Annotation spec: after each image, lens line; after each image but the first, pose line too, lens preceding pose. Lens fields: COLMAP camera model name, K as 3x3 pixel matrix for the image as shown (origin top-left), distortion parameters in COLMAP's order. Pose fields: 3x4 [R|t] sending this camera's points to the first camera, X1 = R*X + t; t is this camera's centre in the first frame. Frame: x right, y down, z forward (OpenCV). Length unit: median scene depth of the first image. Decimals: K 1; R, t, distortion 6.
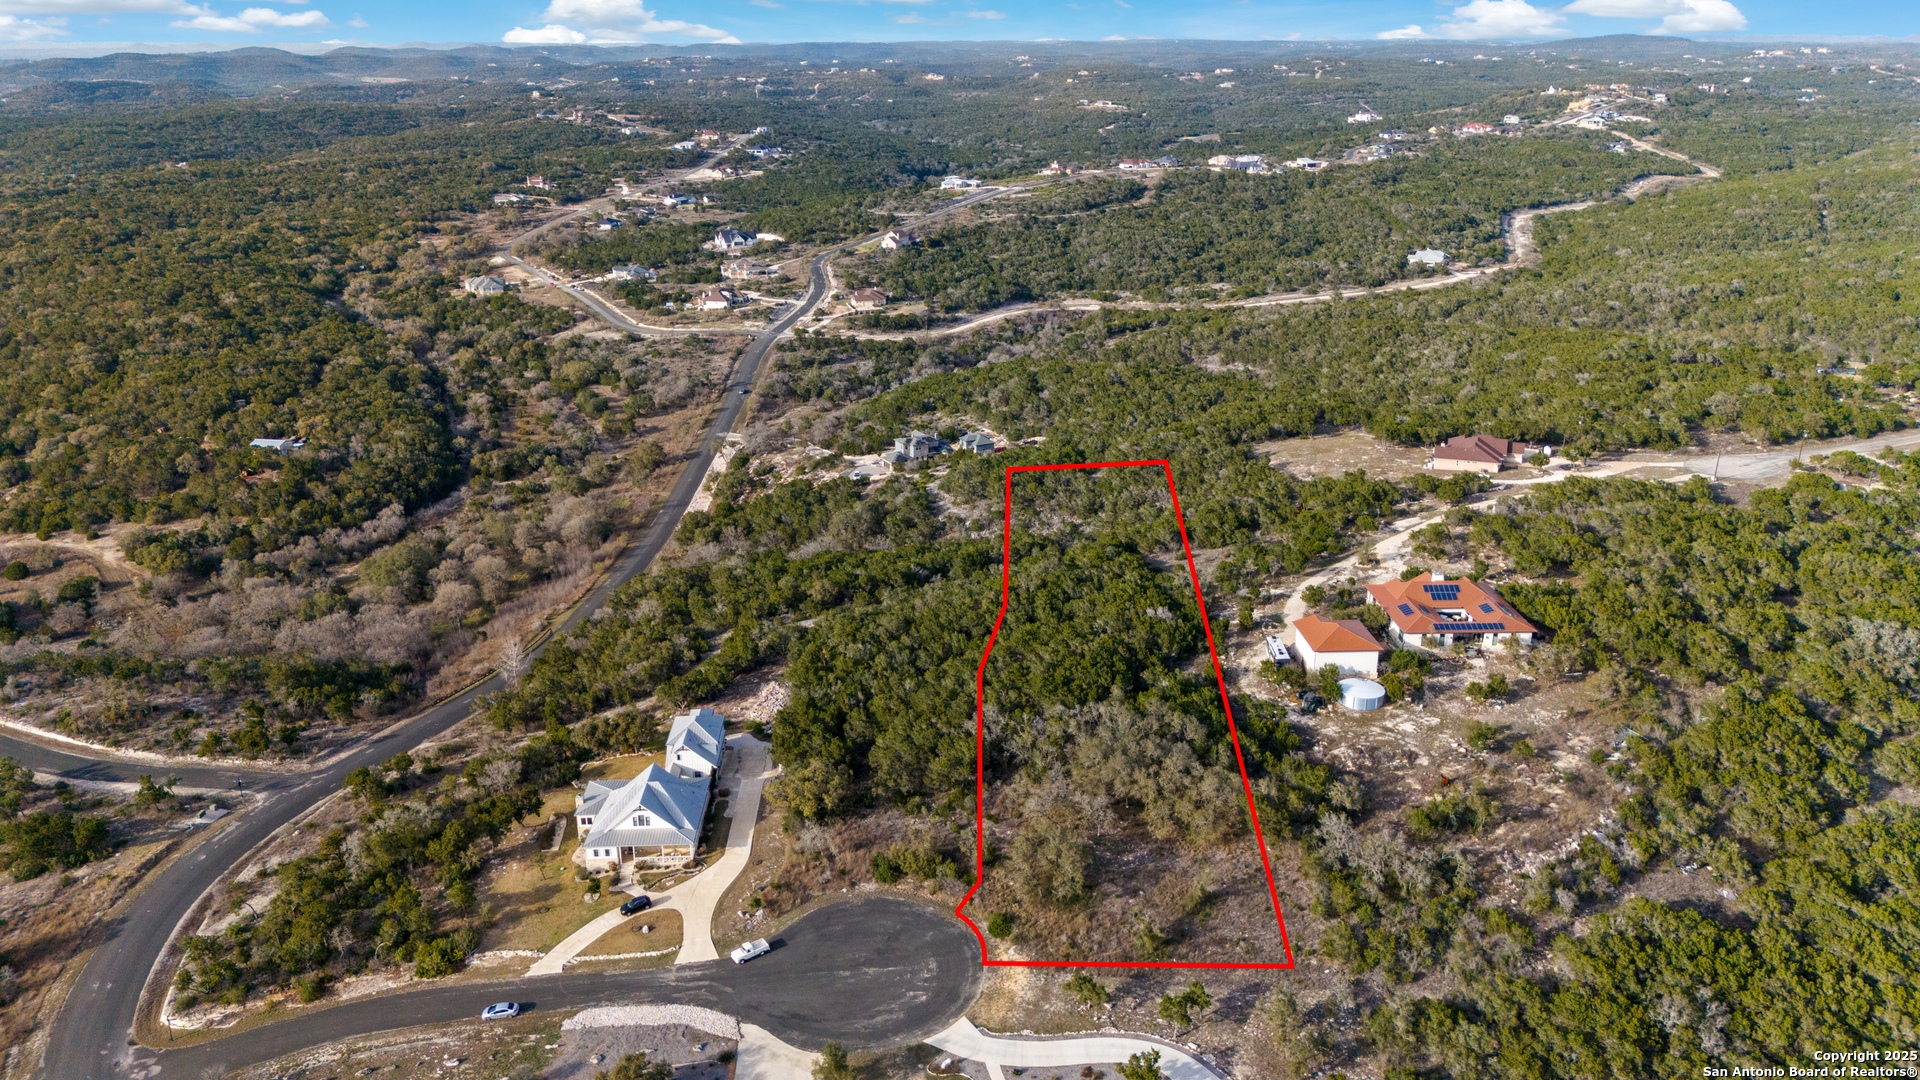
lens RADIAL K [[1394.0, 0, 965.5], [0, 1394.0, 566.3], [0, 0, 1]] dist [0.083901, -0.098211]
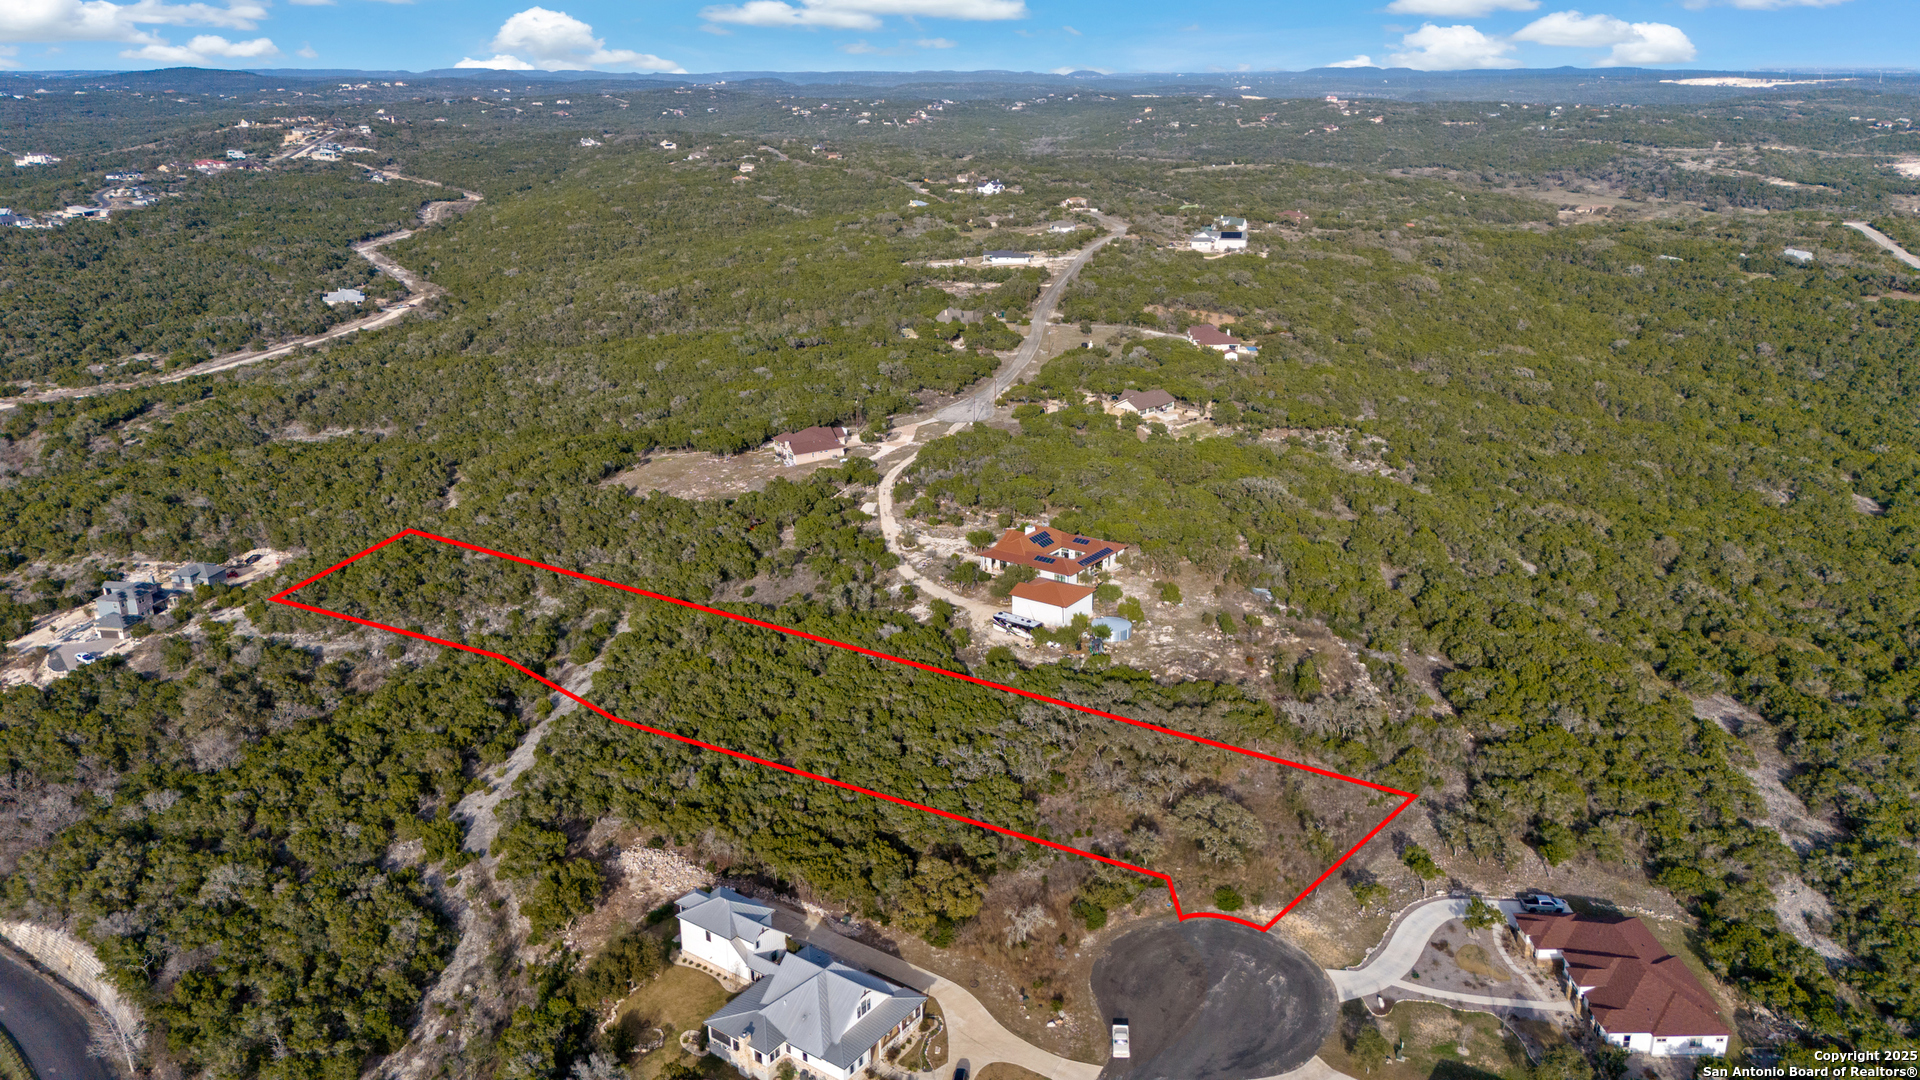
lens RADIAL K [[1403.0, 0, 965.2], [0, 1403.0, 546.0], [0, 0, 1]] dist [0.076325, -0.076131]
pose [[0.614913, -0.255921, 0.745914, -0.200661], [0.282434, 0.954602, 0.094689, -0.037081], [-0.736284, 0.152446, 0.659278, 0.100794]]
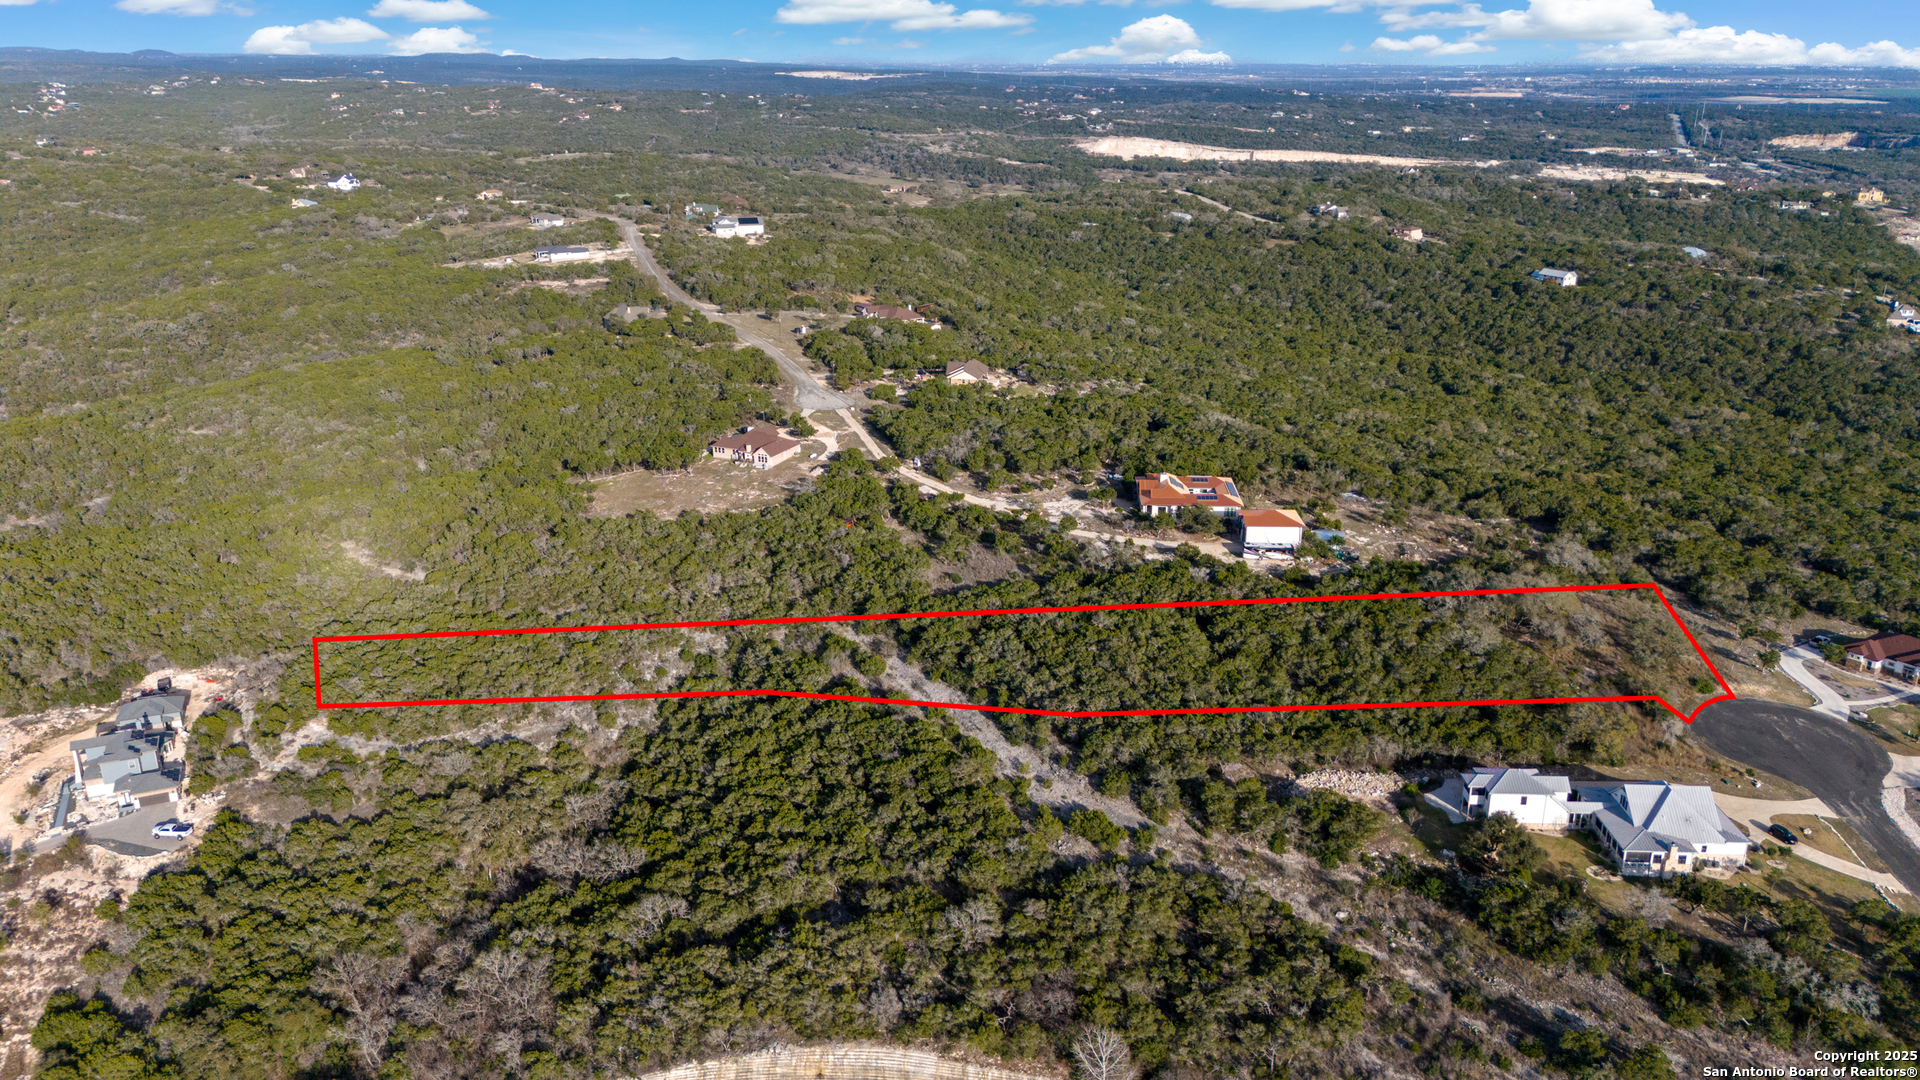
lens RADIAL K [[1403.0, 0, 965.2], [0, 1403.0, 546.0], [0, 0, 1]] dist [0.076325, -0.076131]
pose [[0.078511, -0.326615, 0.941891, -0.326518], [0.346105, 0.894970, 0.281495, -0.128843], [-0.934905, 0.303893, 0.183308, 0.341572]]
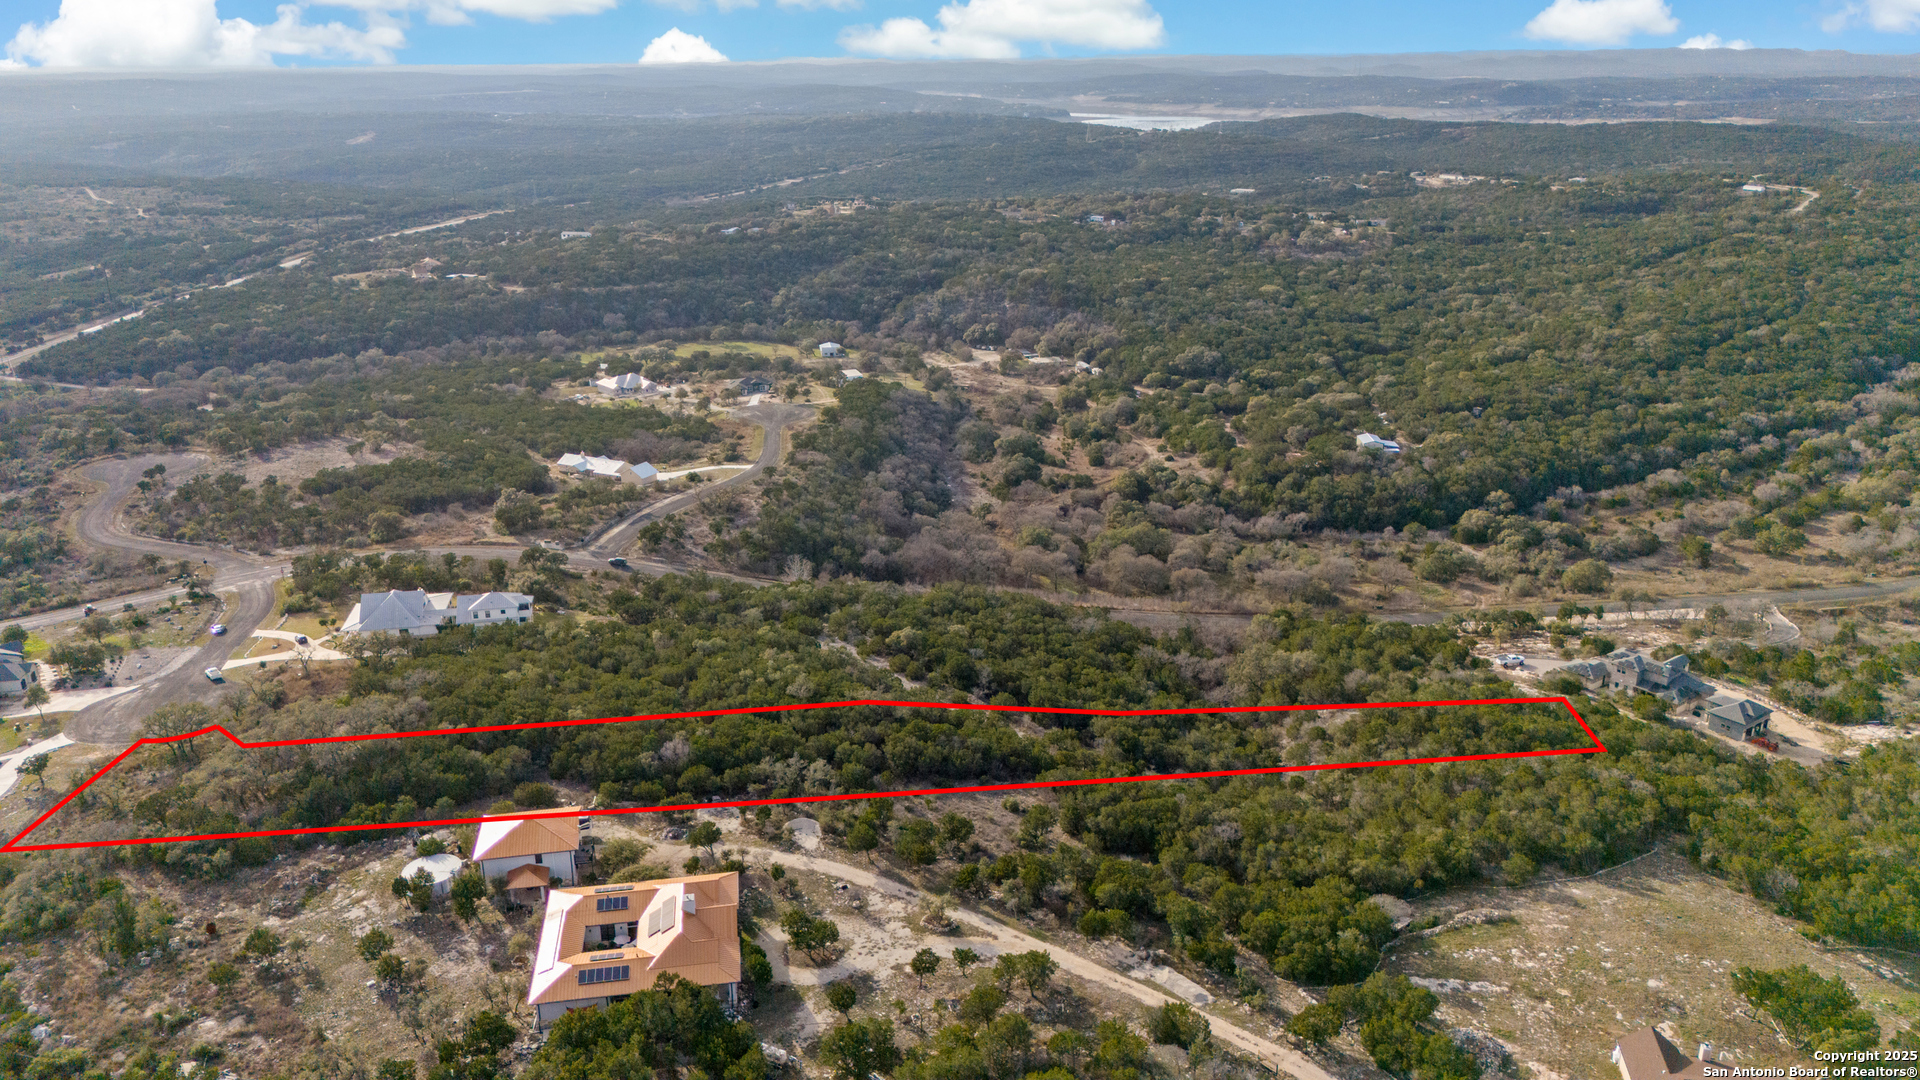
lens RADIAL K [[1403.0, 0, 965.2], [0, 1403.0, 546.0], [0, 0, 1]] dist [0.076325, -0.076131]
pose [[0.140943, 0.325764, -0.934887, 0.328181], [-0.341896, 0.902232, 0.262841, -0.128700], [0.929108, 0.282588, 0.238541, 0.327767]]
